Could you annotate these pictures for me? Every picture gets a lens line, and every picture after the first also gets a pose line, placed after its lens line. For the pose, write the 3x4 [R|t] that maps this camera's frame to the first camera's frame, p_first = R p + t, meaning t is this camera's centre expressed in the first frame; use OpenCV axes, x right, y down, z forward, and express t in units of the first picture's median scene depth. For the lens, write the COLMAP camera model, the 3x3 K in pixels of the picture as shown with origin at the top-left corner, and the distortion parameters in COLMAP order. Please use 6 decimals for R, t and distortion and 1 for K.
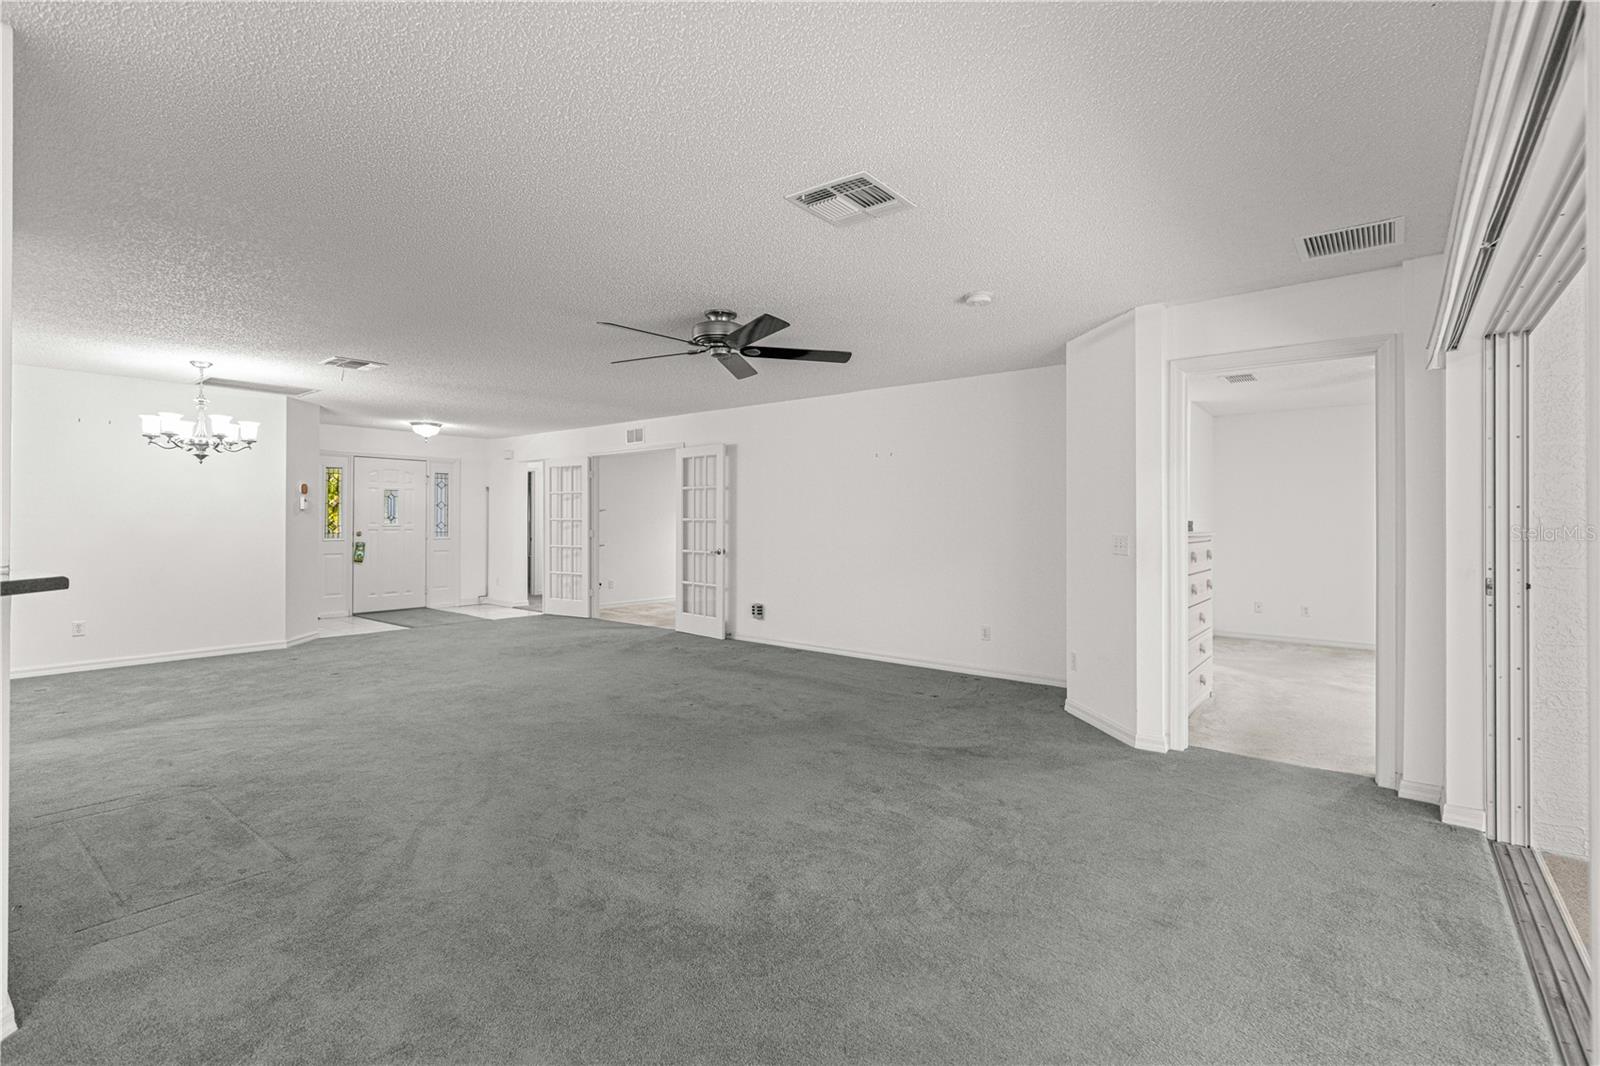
lens RADIAL K [[733.6, 0, 797.0], [0, 733.6, 519.7], [0, 0, 1]] dist [0.005996, 0.000396]
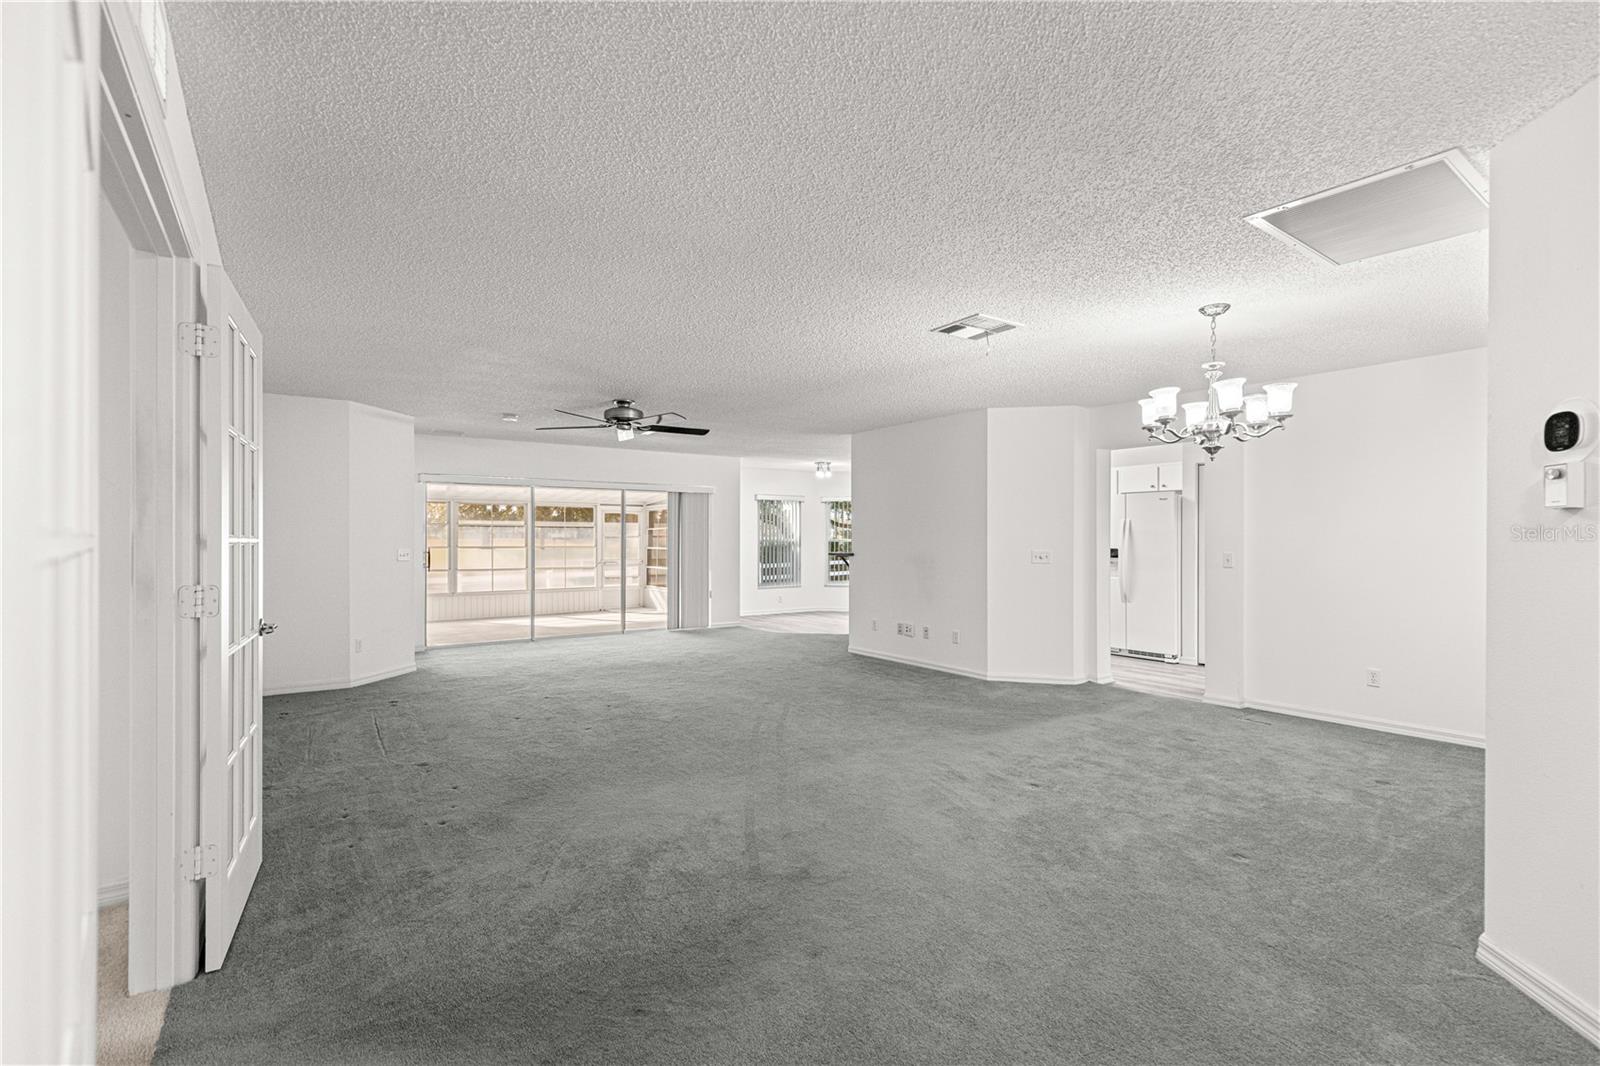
lens RADIAL K [[724.1, 0, 797.3], [0, 724.1, 538.4], [0, 0, 1]] dist [0.006417, -0.000304]
pose [[-0.962501, -0.004928, 0.271234, -0.407204], [-0.005467, 0.999984, -0.001231, -0.001834], [-0.271224, -0.002667, -0.962513, 1.124568]]
